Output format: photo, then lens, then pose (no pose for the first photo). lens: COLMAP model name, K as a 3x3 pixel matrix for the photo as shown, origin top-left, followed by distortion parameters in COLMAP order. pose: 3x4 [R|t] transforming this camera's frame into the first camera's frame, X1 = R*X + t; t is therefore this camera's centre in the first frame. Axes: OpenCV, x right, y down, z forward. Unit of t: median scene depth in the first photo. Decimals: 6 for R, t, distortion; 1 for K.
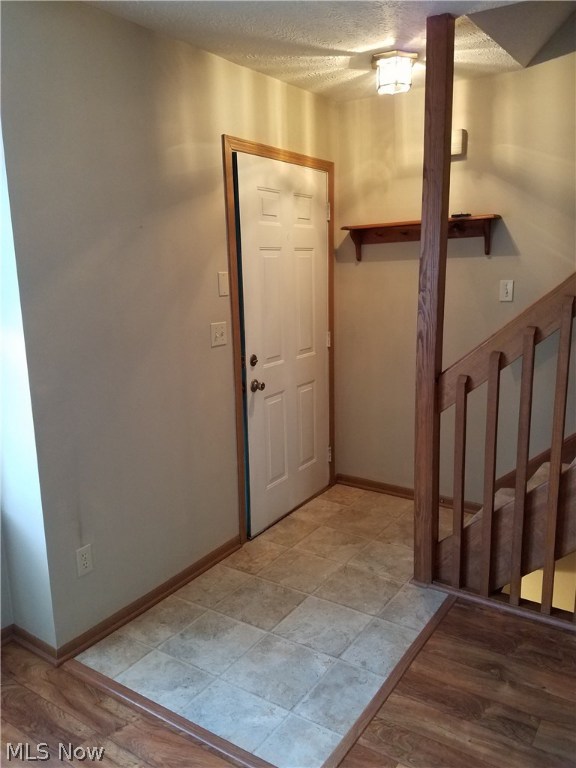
lens RADIAL K [[594.5, 0, 284.9], [0, 594.5, 386.1], [0, 0, 1]] dist [0.160756, -0.237758]
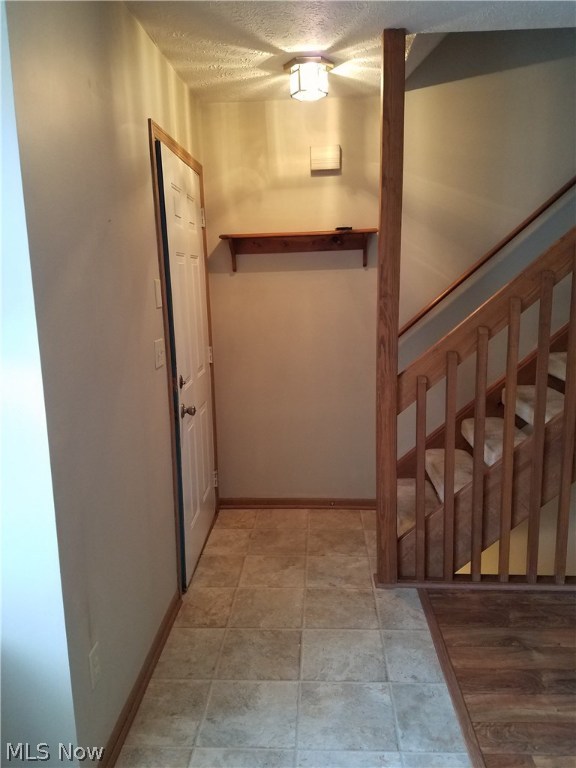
lens RADIAL K [[594.5, 0, 288.0], [0, 594.5, 388.9], [0, 0, 1]] dist [0.160756, -0.237758]
pose [[0.864363, -0.093410, 0.494116, -0.395836], [0.106744, 0.994286, 0.001235, -0.020355], [-0.491408, 0.051676, 0.869395, 0.189005]]
